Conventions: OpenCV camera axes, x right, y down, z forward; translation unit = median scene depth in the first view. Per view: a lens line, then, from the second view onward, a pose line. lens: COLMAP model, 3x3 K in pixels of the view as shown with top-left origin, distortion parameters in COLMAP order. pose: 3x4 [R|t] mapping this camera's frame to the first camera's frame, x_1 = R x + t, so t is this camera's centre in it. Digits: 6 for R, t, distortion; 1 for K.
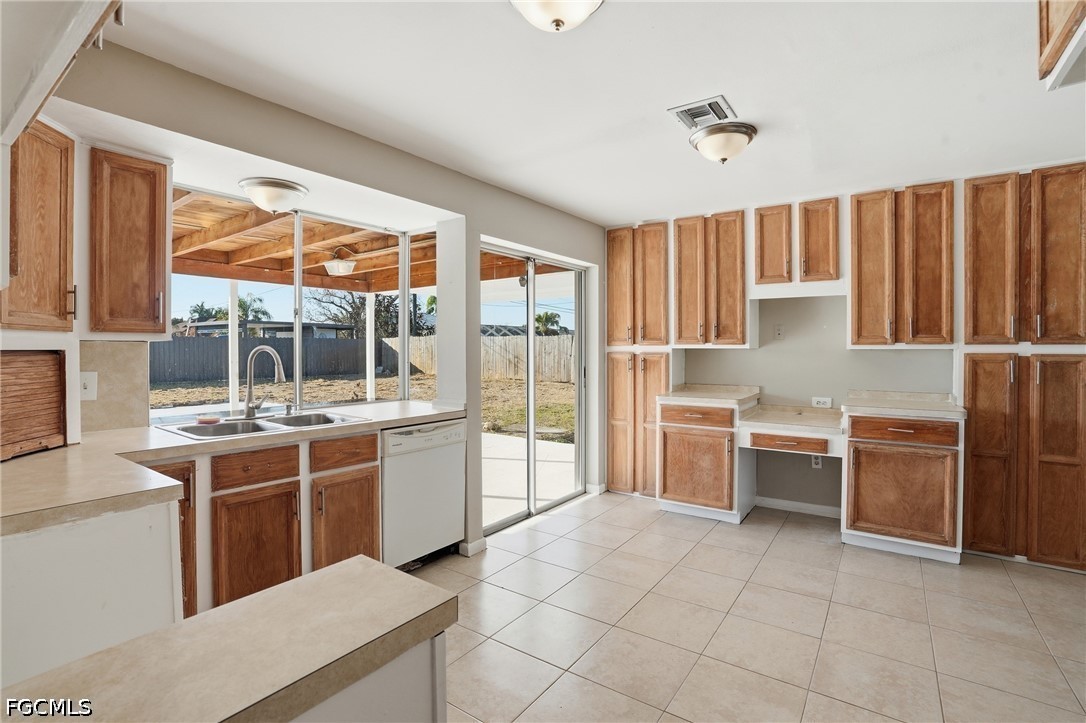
lens RADIAL K [[510.2, 0, 538.0], [0, 510.2, 353.0], [0, 0, 1]] dist [-0.075747, 0.028705]
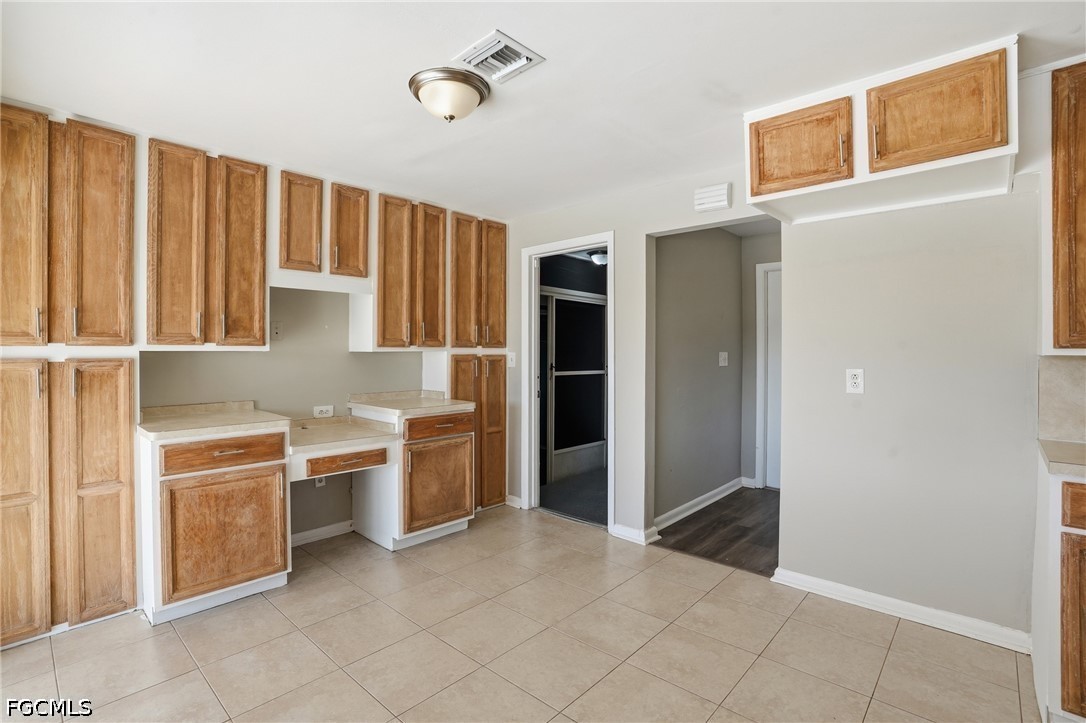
lens RADIAL K [[510.2, 0, 538.0], [0, 510.2, 353.0], [0, 0, 1]] dist [-0.075747, 0.028705]
pose [[0.124550, -0.003522, 0.992207, -0.290625], [0.009999, 0.999947, 0.002295, -0.003821], [-0.992163, 0.009635, 0.124579, 0.532923]]
